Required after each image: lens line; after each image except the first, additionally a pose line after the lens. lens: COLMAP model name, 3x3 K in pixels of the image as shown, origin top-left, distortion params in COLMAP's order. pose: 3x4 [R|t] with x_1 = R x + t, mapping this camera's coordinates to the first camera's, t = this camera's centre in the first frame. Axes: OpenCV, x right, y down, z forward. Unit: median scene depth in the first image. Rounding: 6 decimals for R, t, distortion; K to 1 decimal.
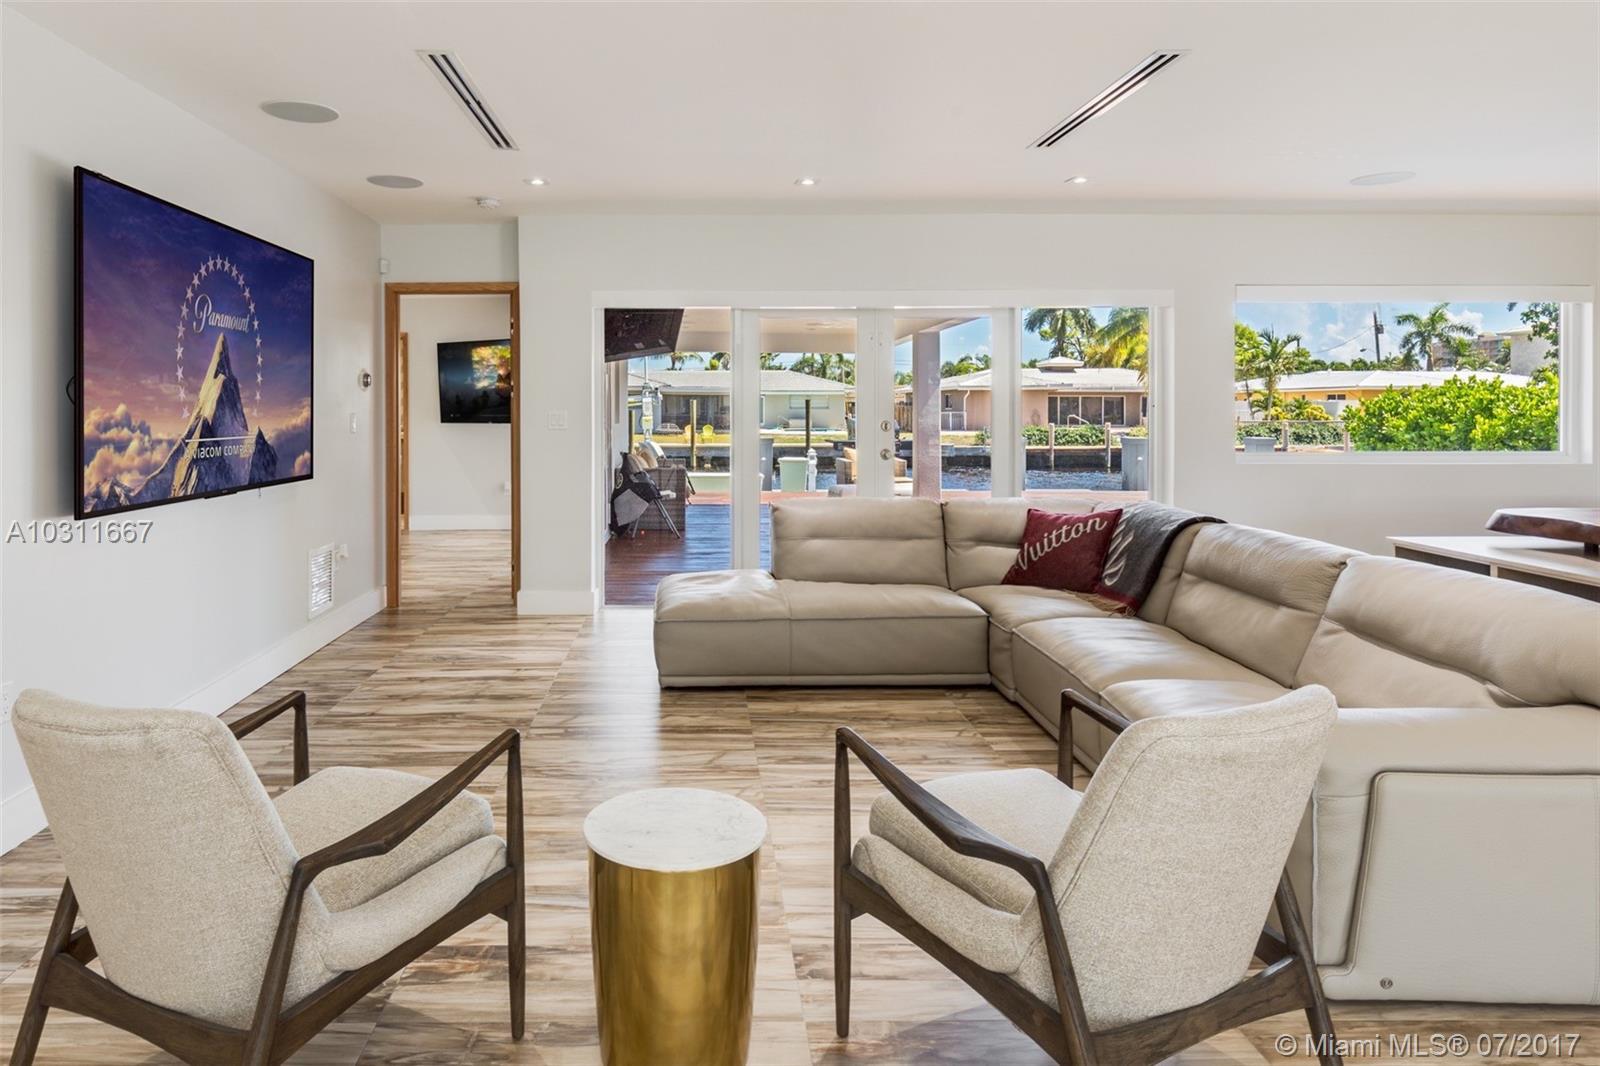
lens RADIAL K [[981.8, 0, 703.3], [0, 981.8, 405.9], [0, 0, 1]] dist [-0.003048, -0.000732]
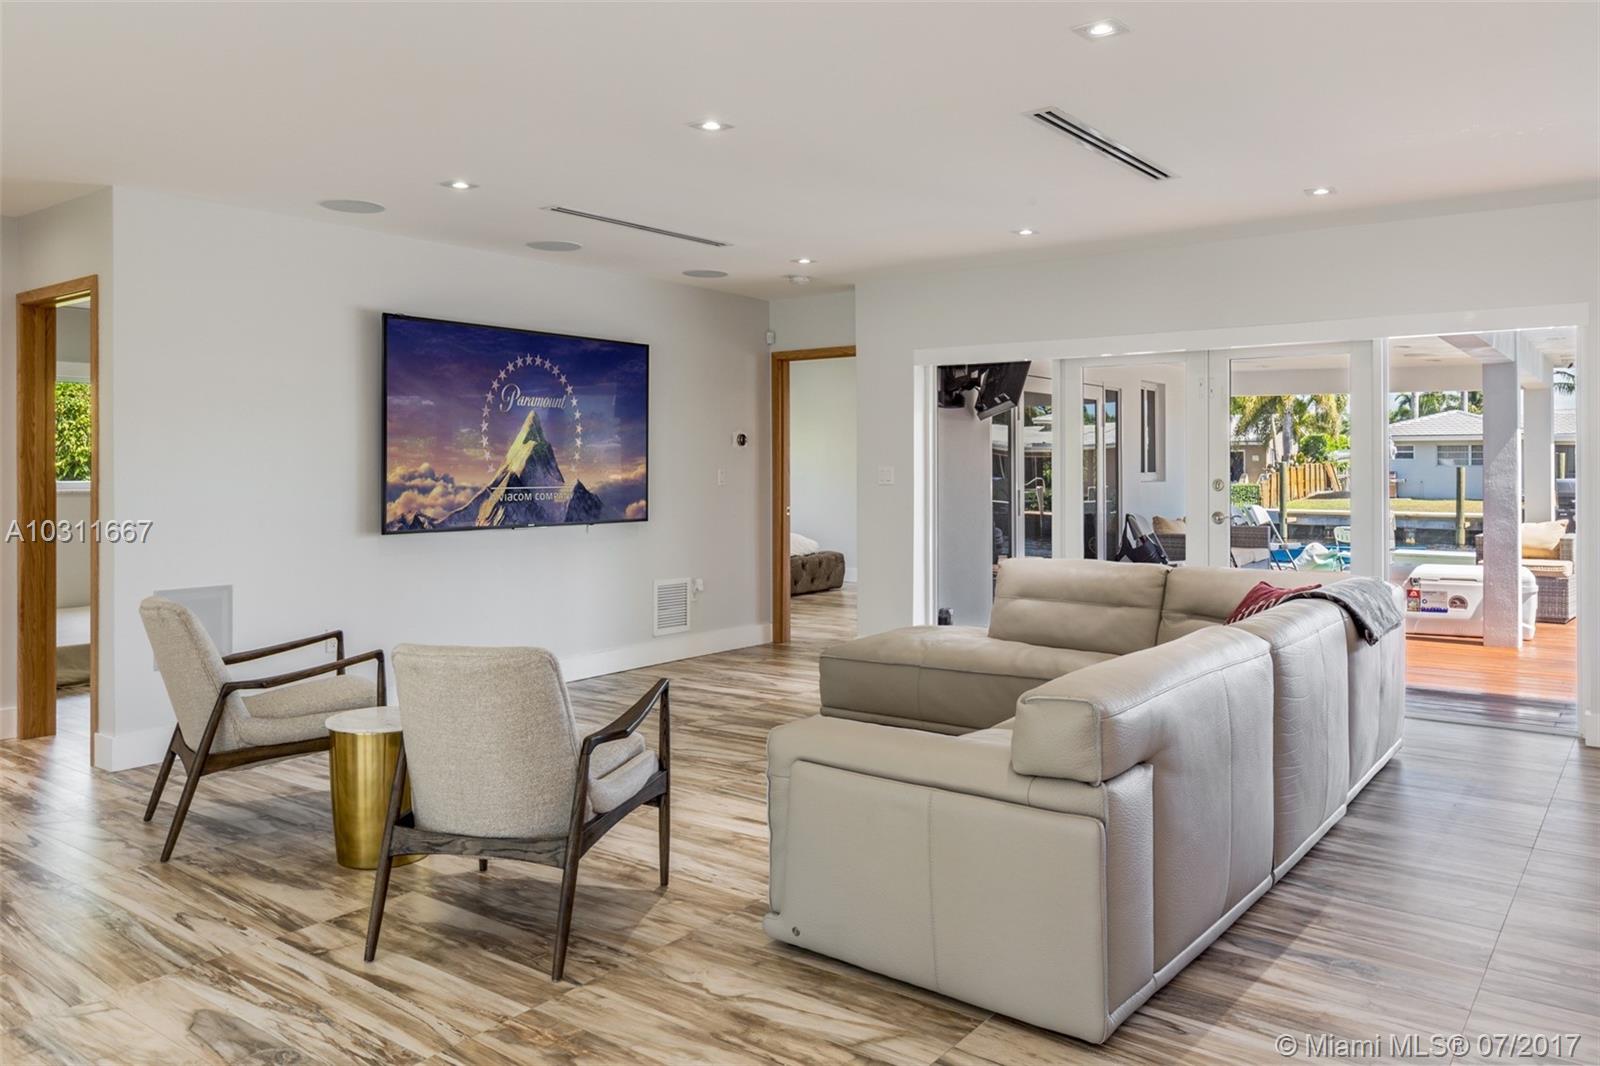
lens RADIAL K [[1188.0, 0, 798.4], [0, 1188.0, 502.5], [0, 0, 1]] dist [0.004518, 0.000299]
pose [[0.797642, 0.019381, -0.602820, 0.843992], [0.001194, 0.999431, 0.033712, -0.001455], [0.603130, -0.027610, 0.797165, -0.108456]]
